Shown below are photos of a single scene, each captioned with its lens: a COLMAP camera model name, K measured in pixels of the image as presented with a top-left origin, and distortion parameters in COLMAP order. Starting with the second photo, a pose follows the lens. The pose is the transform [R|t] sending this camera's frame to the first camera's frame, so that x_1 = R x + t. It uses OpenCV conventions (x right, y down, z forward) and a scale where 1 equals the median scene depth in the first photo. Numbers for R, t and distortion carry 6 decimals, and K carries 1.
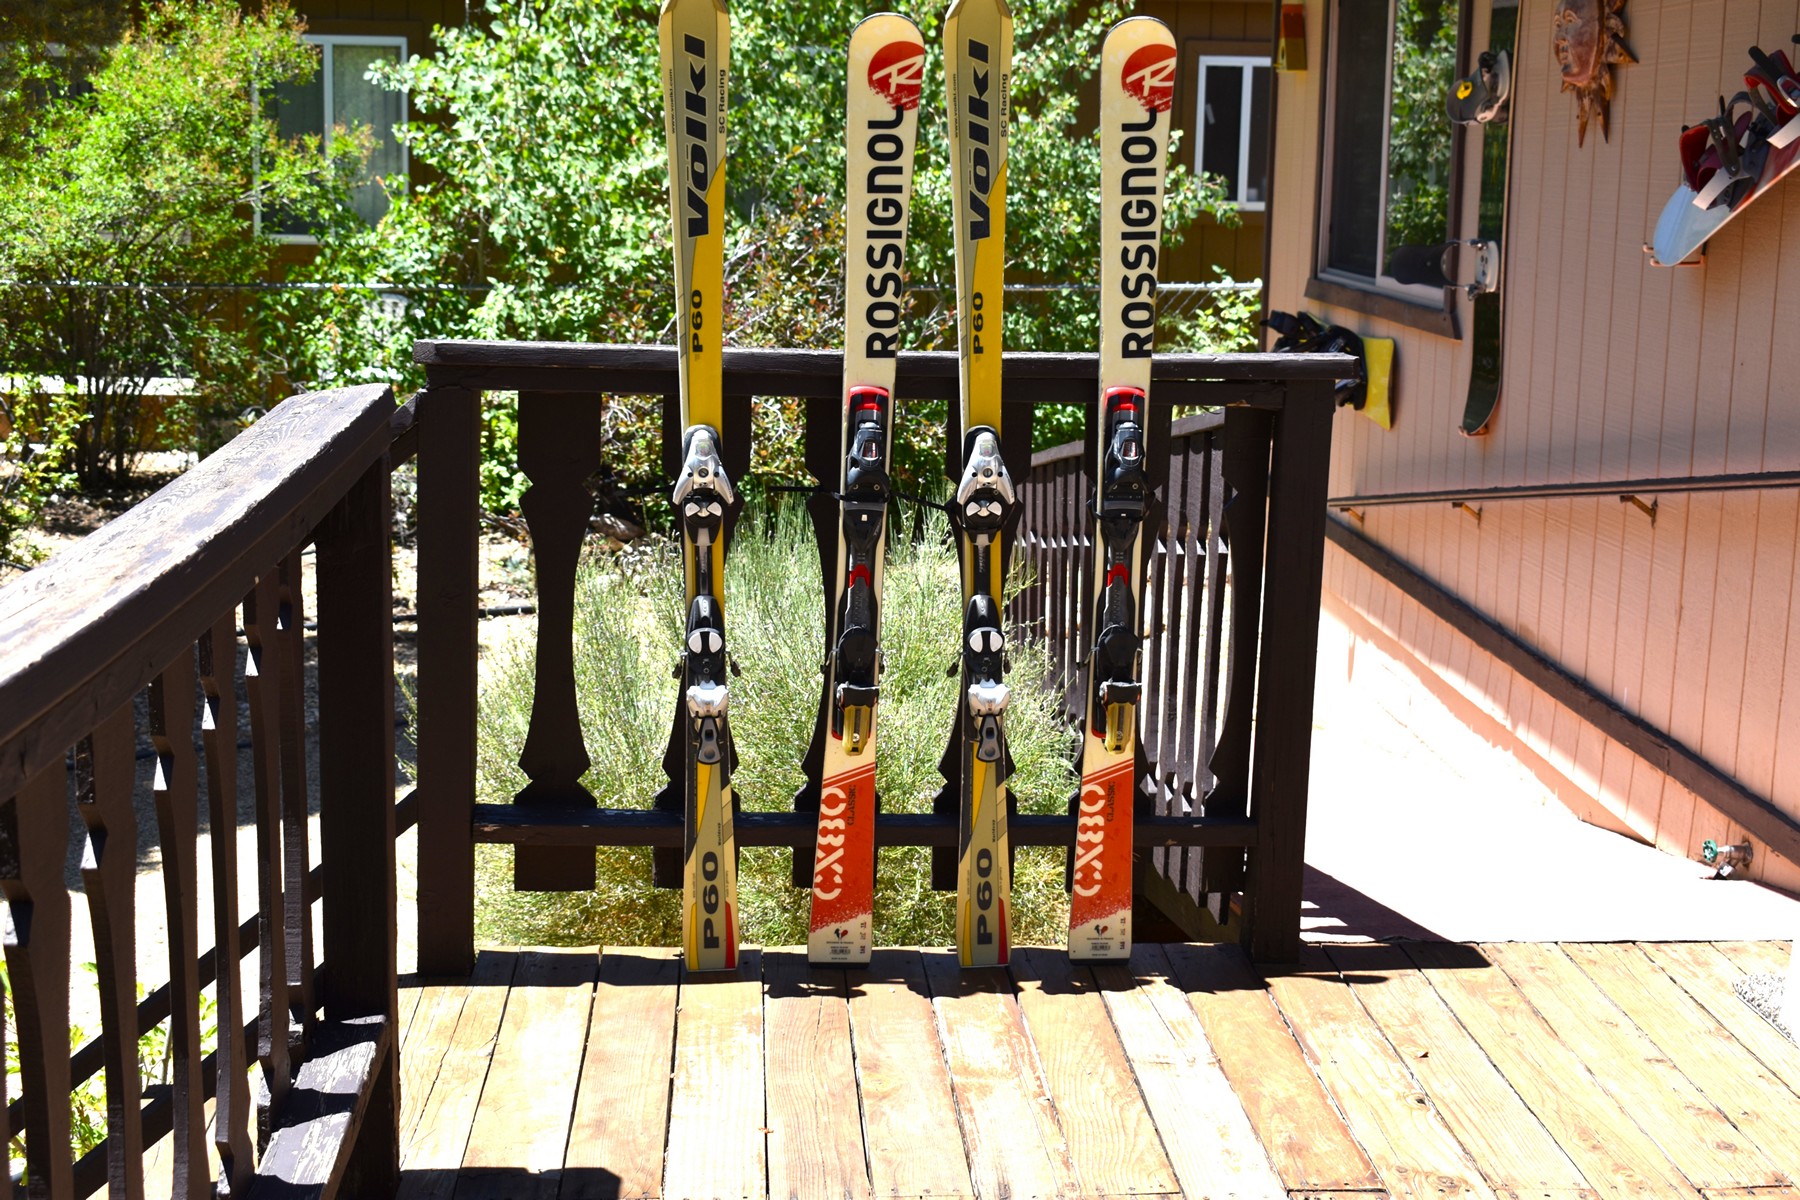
lens RADIAL K [[2703.6, 0, 900.0], [0, 2703.6, 600.0], [0, 0, 1]] dist [0.011839, 0.054273]
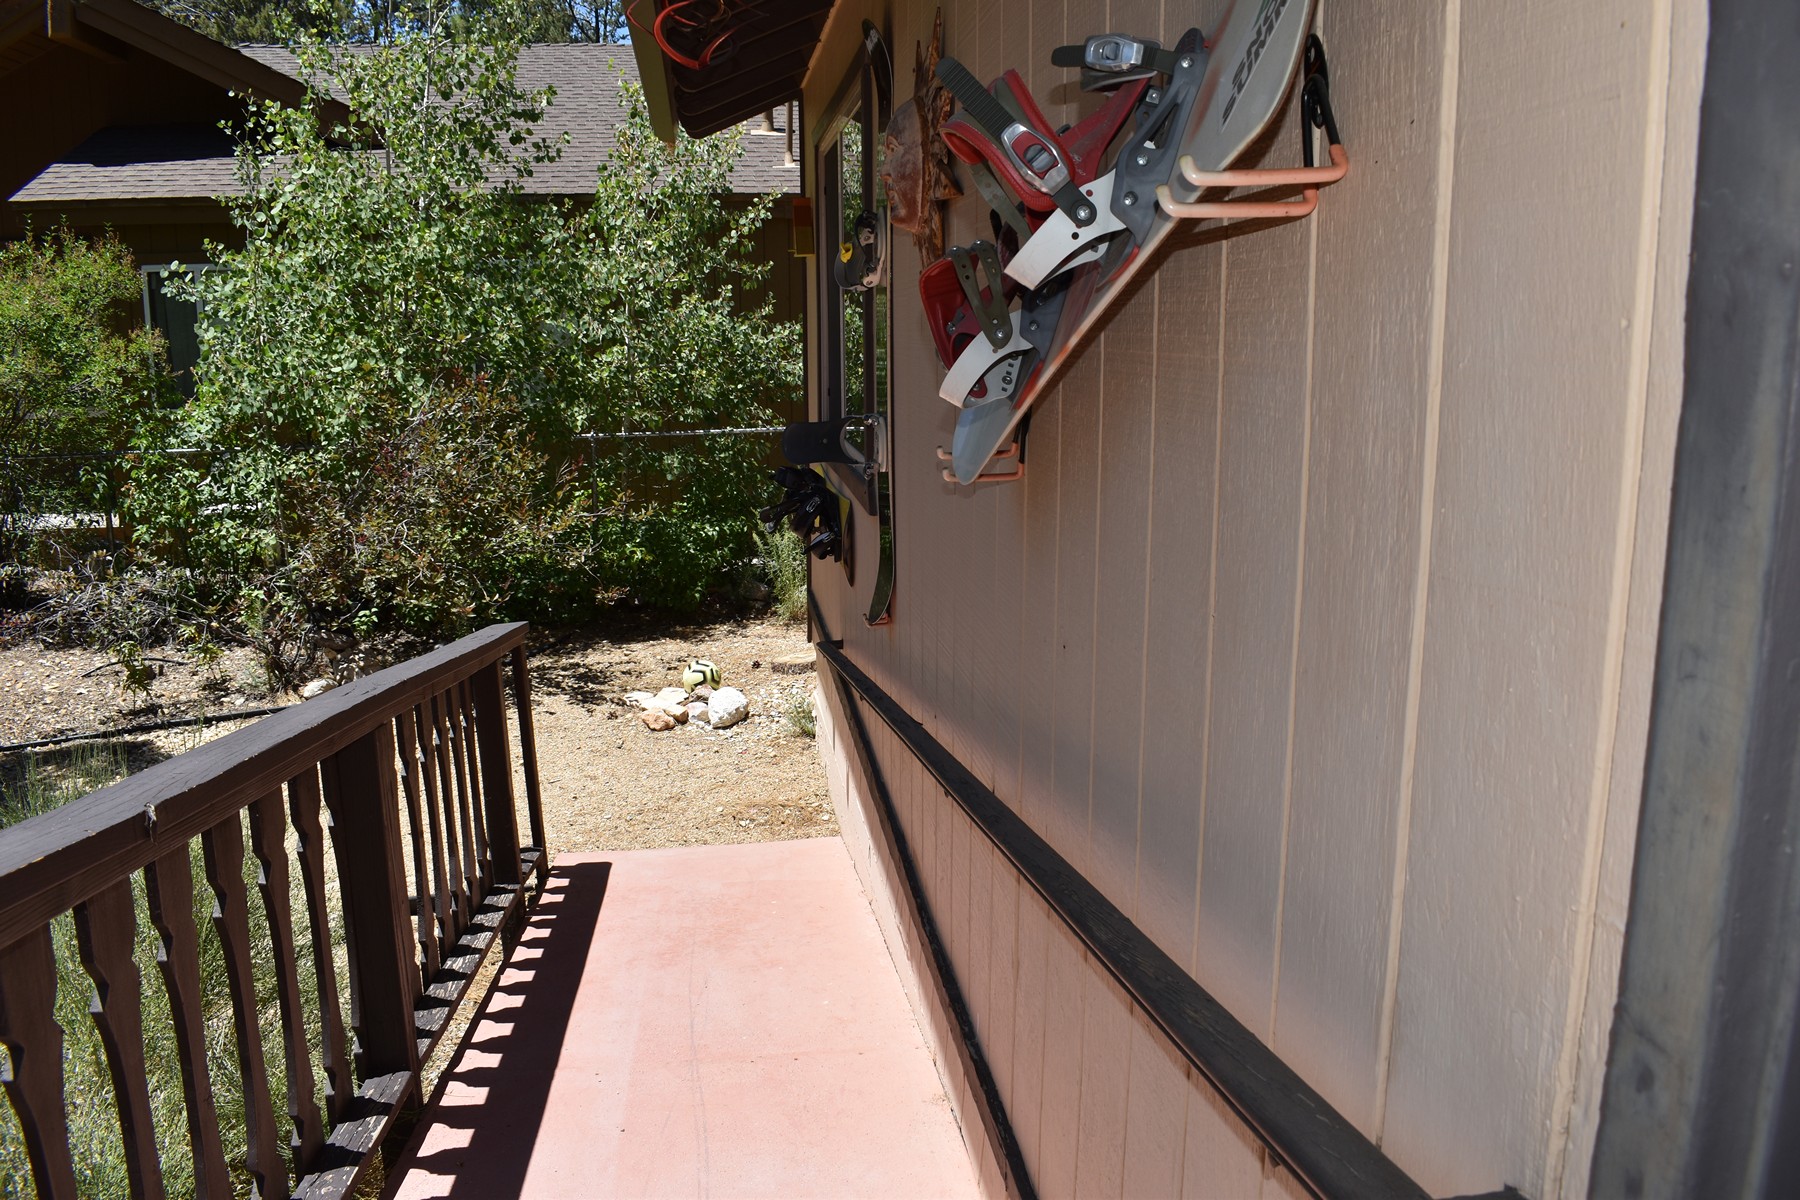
lens RADIAL K [[1488.7, 0, 900.0], [0, 1488.7, 600.0], [0, 0, 1]] dist [-0.087759, -0.002782]
pose [[0.997399, -0.035138, 0.062937, 0.217490], [0.034175, 0.999283, 0.016317, -0.090055], [-0.063465, -0.014123, 0.997884, 0.569938]]
